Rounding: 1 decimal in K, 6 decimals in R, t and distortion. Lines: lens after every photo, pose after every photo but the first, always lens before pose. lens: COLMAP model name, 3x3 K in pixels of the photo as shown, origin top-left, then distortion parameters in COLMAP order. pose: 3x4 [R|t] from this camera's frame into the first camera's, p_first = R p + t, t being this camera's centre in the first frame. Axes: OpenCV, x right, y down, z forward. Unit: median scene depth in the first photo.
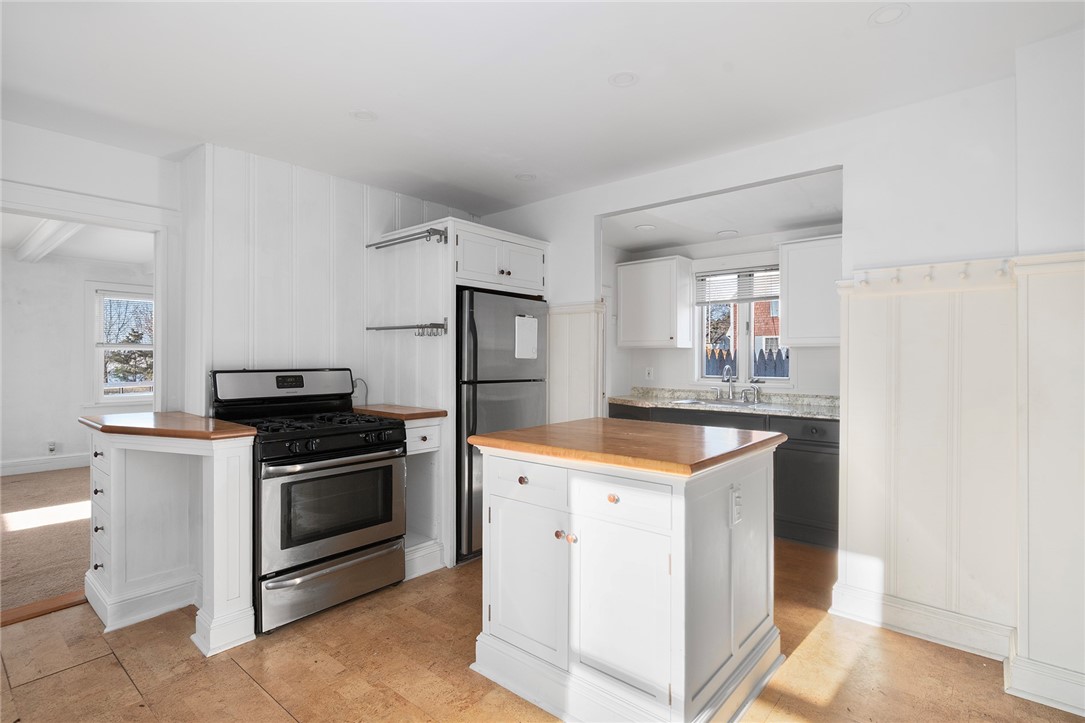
lens RADIAL K [[528.9, 0, 546.9], [0, 528.9, 363.4], [0, 0, 1]] dist [0.008706, -0.001093]
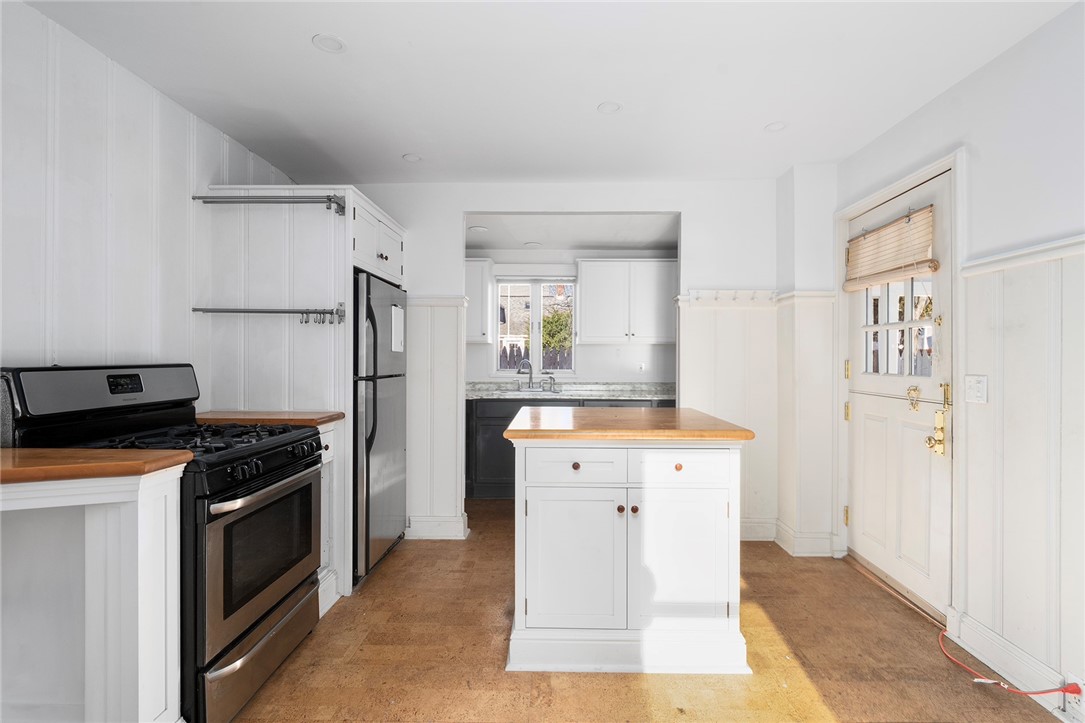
lens RADIAL K [[511.1, 0, 544.7], [0, 511.1, 361.4], [0, 0, 1]] dist [0.003191, -0.002937]
pose [[0.777569, -0.005534, 0.628773, -0.451497], [0.004078, 0.999985, 0.003757, 0.005797], [-0.628784, -0.000357, 0.777580, 0.156955]]
